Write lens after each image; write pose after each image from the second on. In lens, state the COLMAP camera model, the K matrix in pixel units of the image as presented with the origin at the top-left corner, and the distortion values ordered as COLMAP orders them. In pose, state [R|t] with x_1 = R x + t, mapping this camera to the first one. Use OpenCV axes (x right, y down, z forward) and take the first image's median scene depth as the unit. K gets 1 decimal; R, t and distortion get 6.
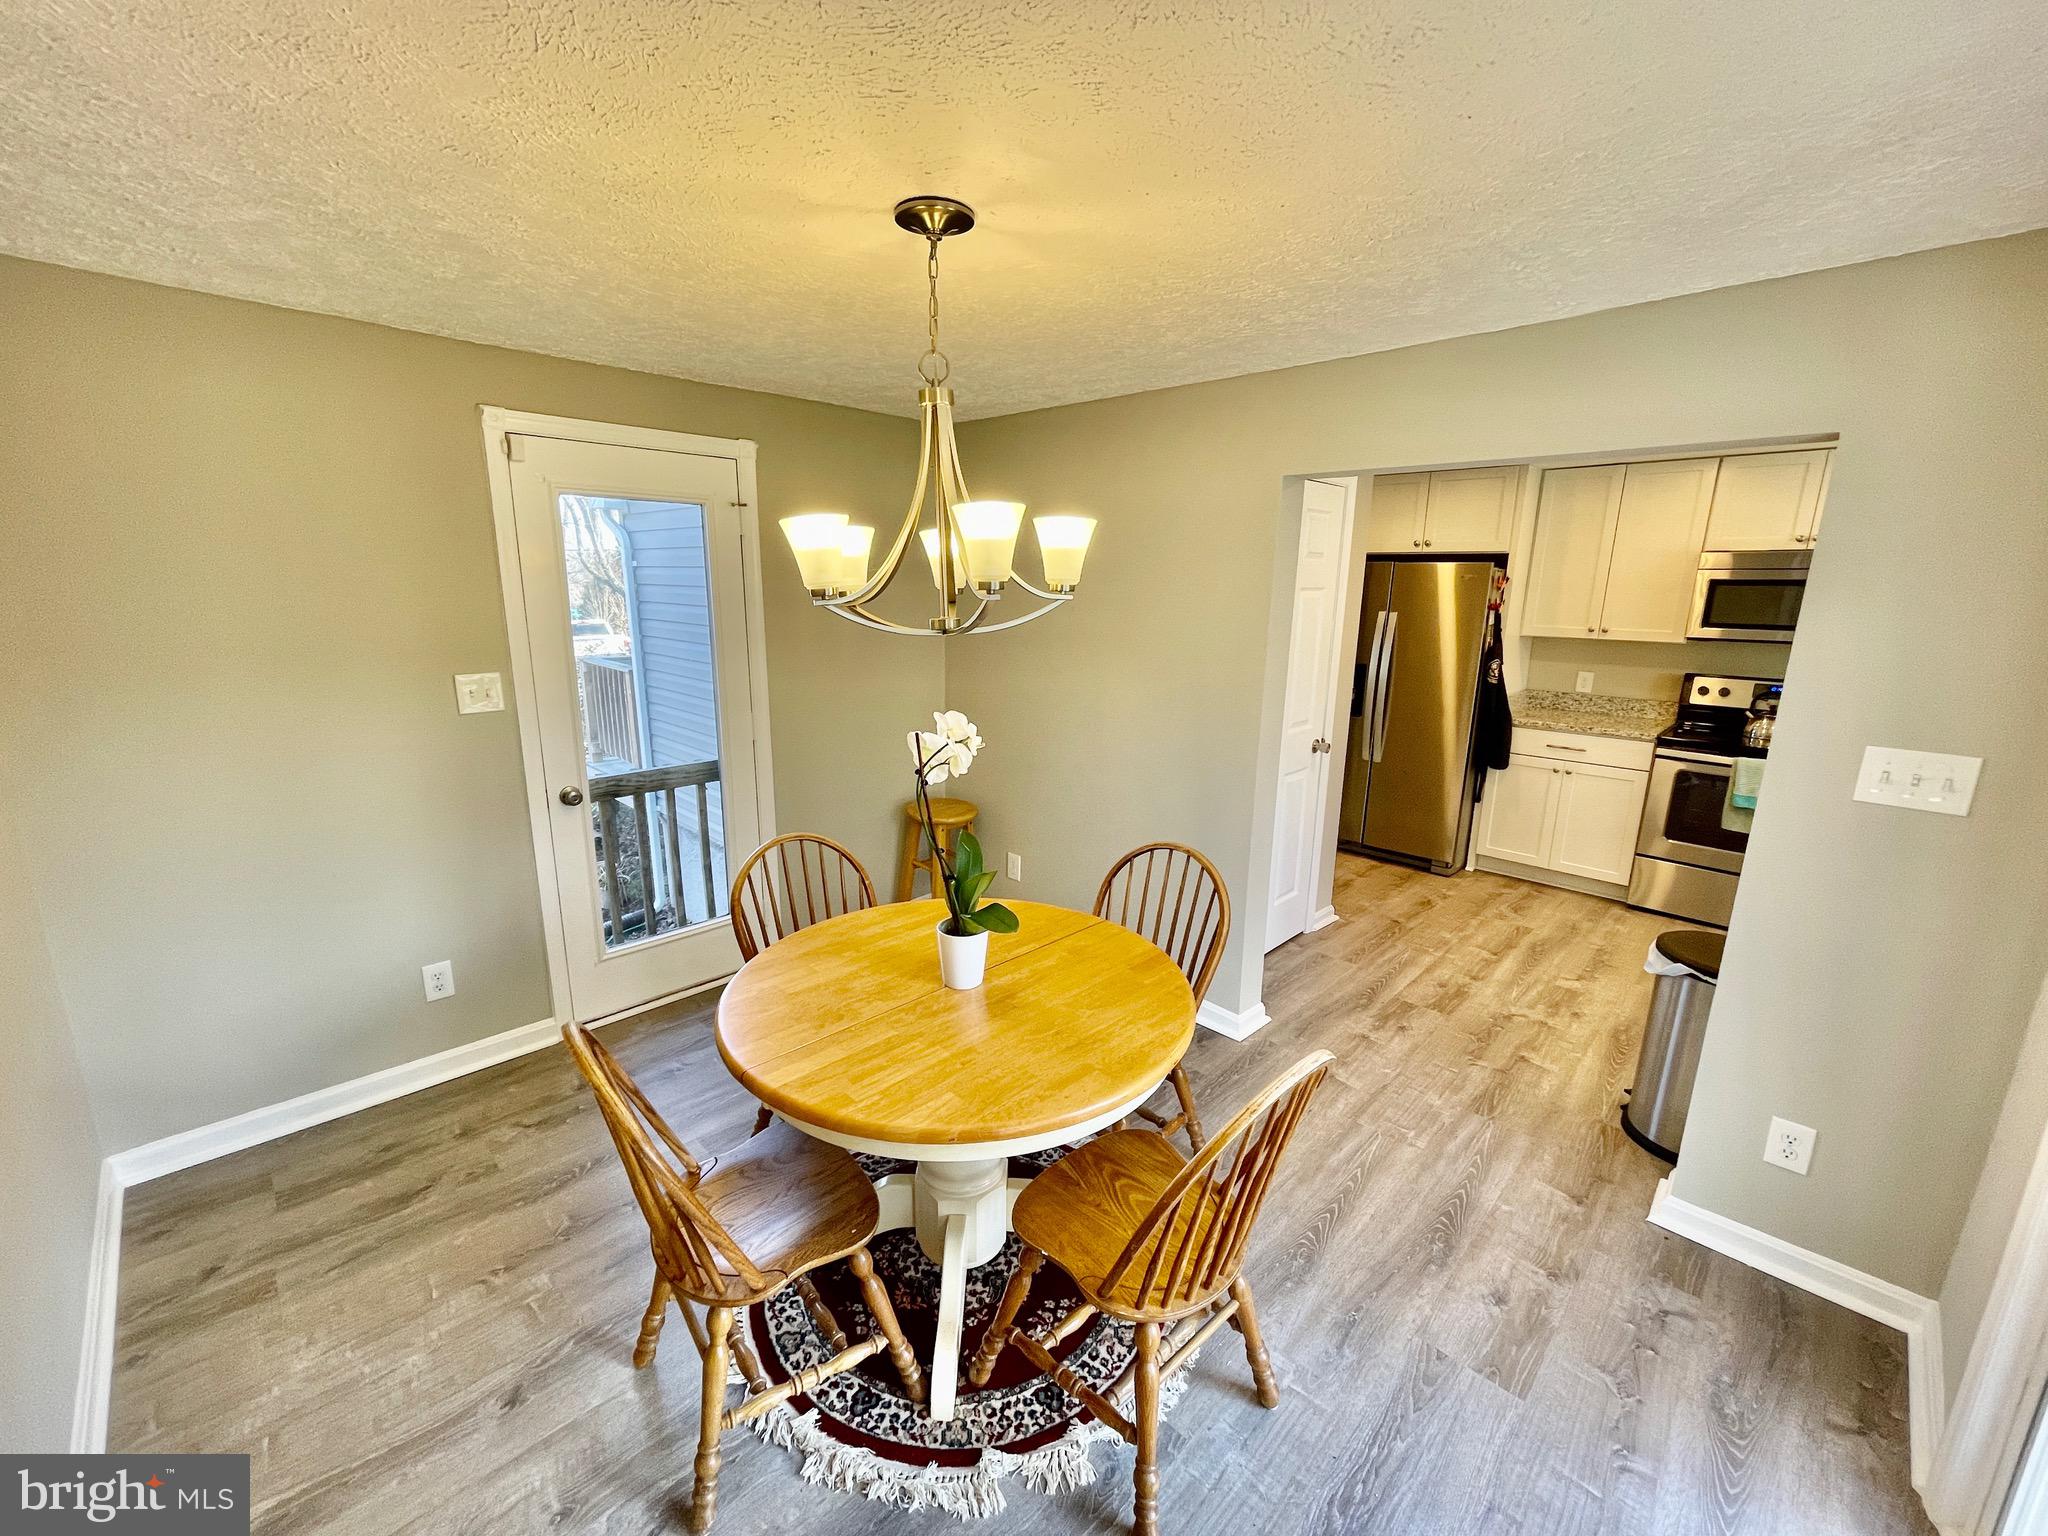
lens RADIAL K [[826.8, 0, 1023.2], [0, 826.8, 774.5], [0, 0, 1]] dist [0.001373, -0.001985]
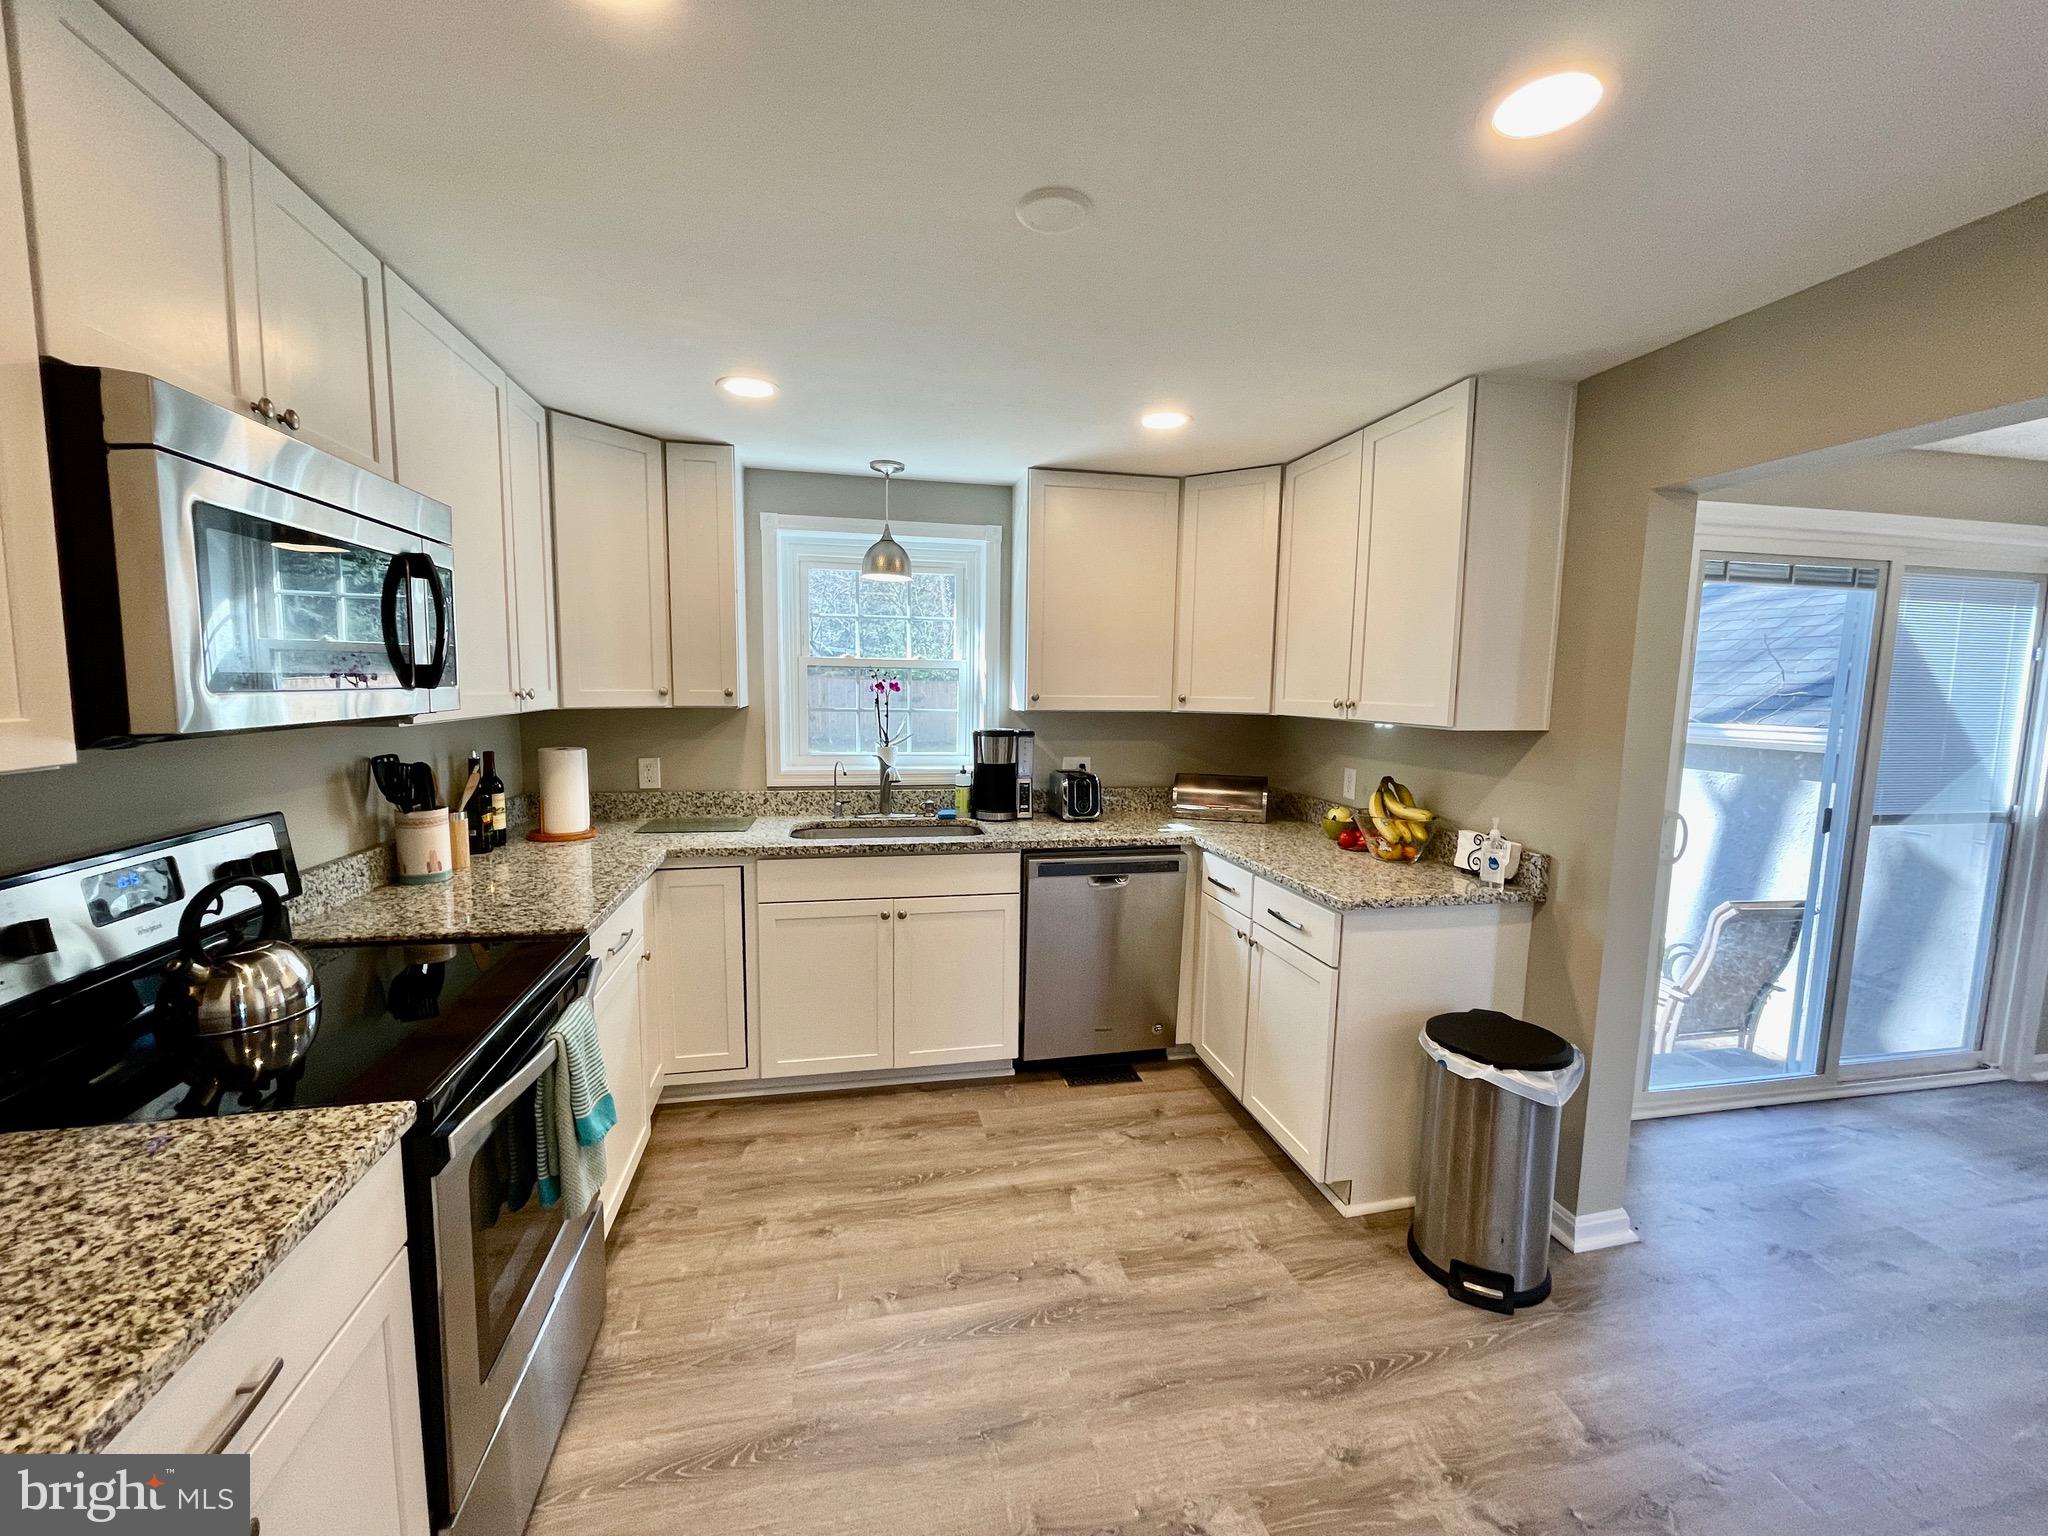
lens RADIAL K [[826.8, 0, 1016.6], [0, 826.8, 775.0], [0, 0, 1]] dist [0.001373, -0.001985]
pose [[-0.838664, -0.084936, 0.537986, 0.445063], [0.101480, 0.946100, 0.307564, -0.192016], [-0.535112, 0.312538, -0.784841, 1.000573]]
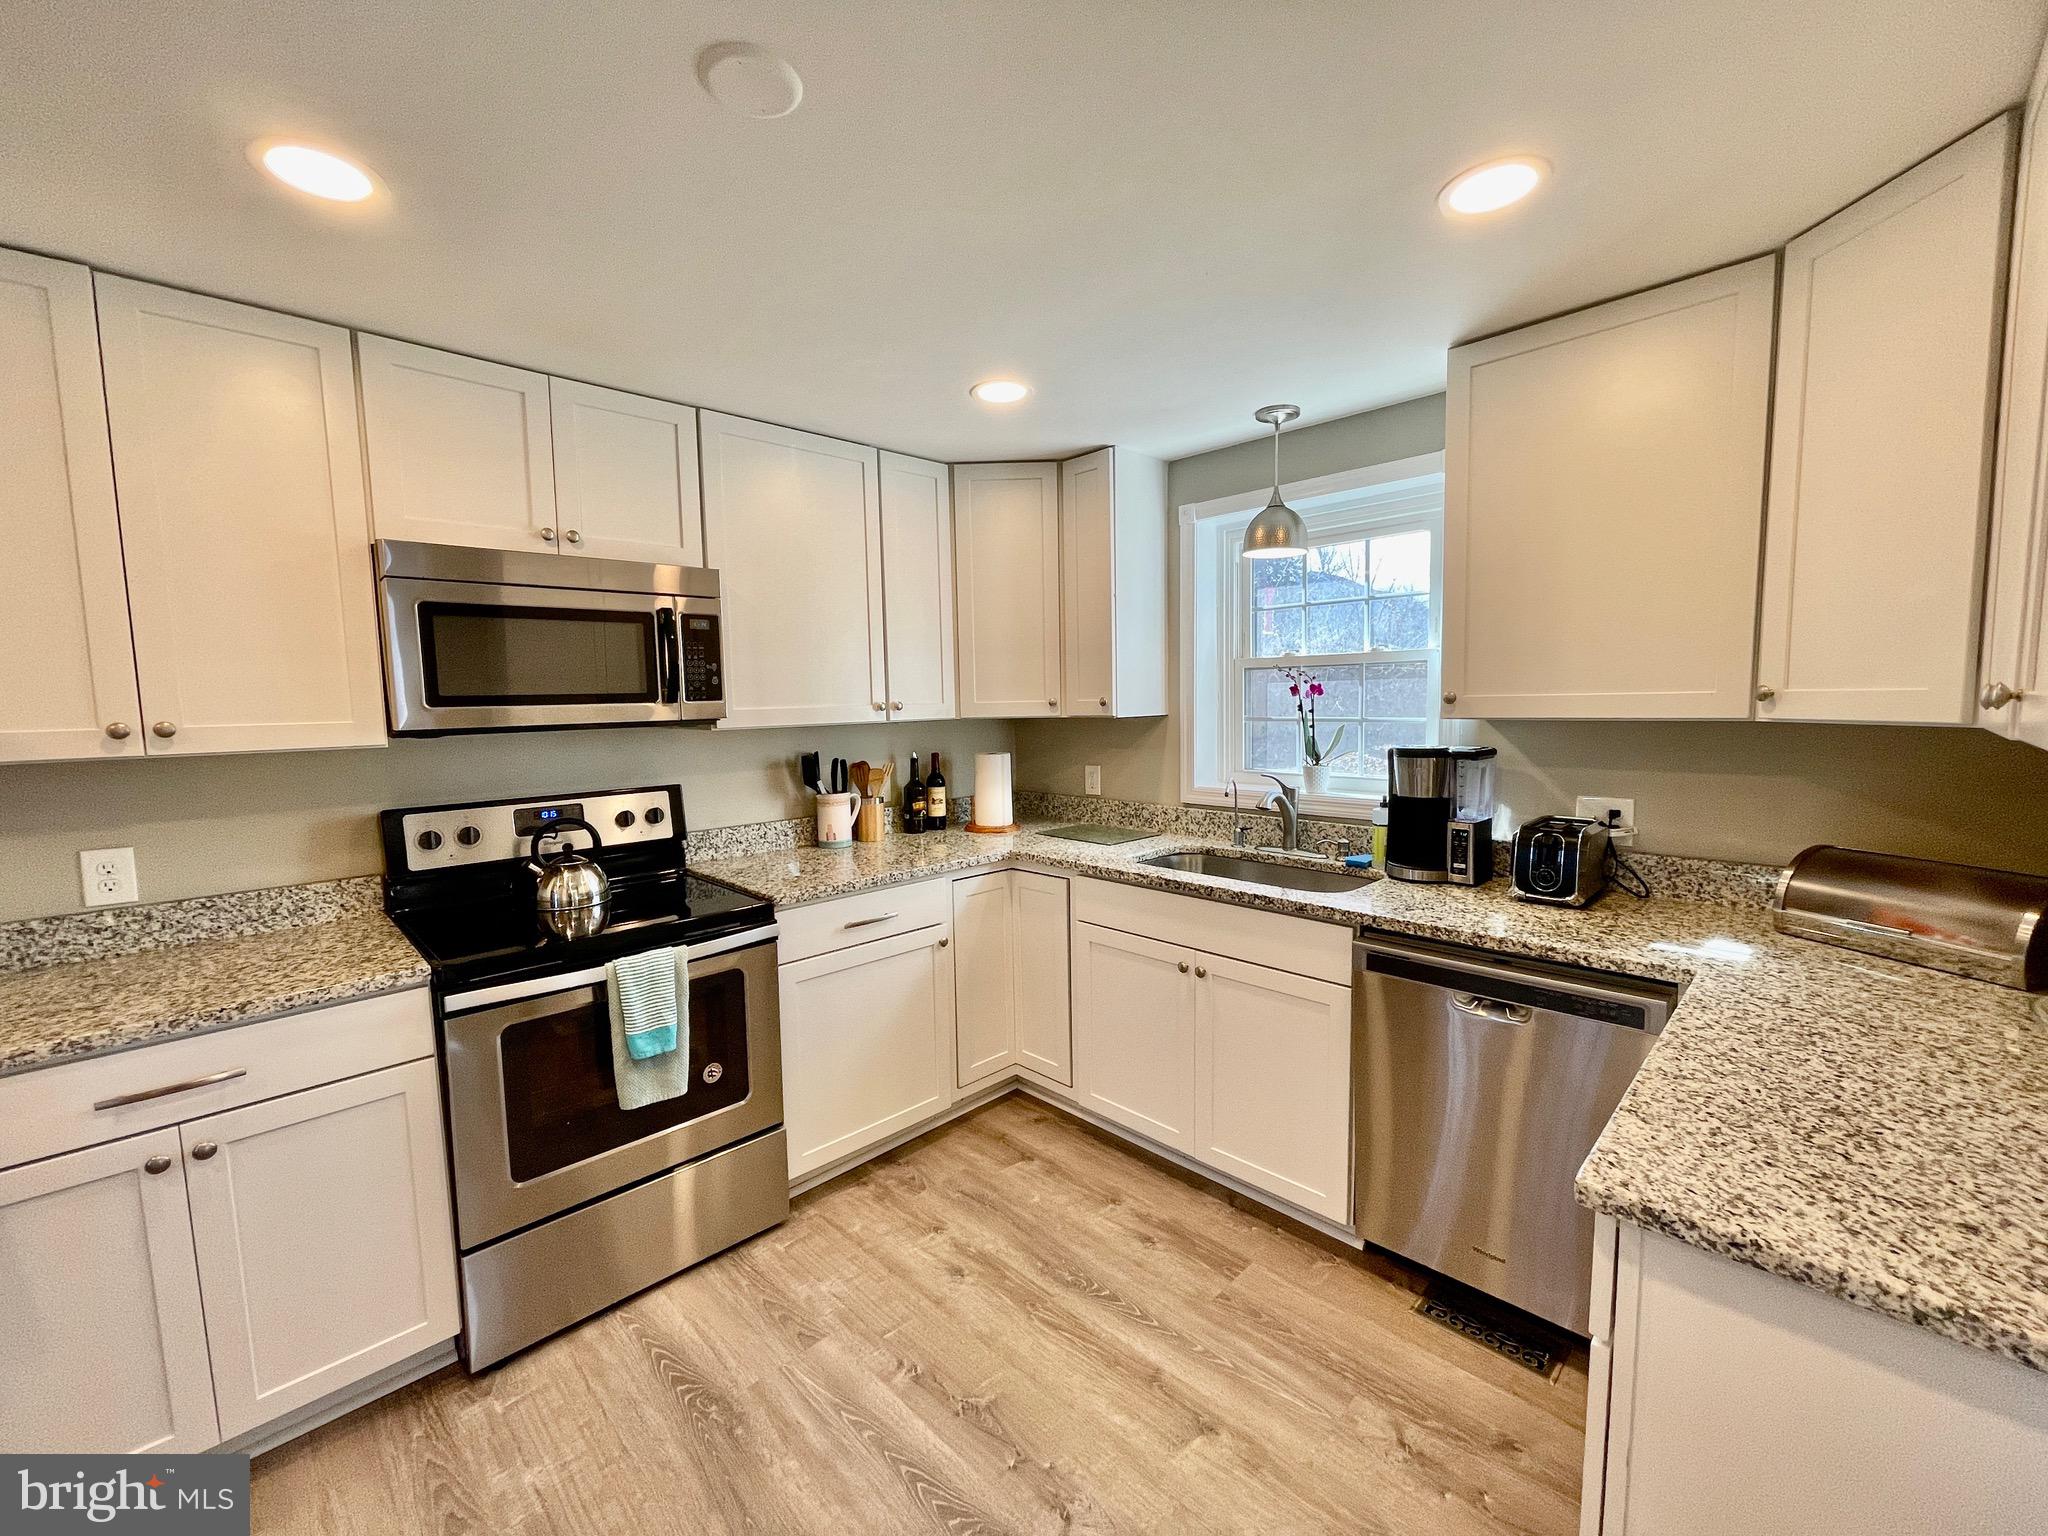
lens RADIAL K [[826.8, 0, 1018.1], [0, 826.8, 772.5], [0, 0, 1]] dist [0.001373, -0.001985]
pose [[0.010149, -0.103240, 0.994605, 0.350537], [0.249751, 0.963394, 0.097452, -0.100069], [-0.968257, 0.247414, 0.035562, 0.637616]]
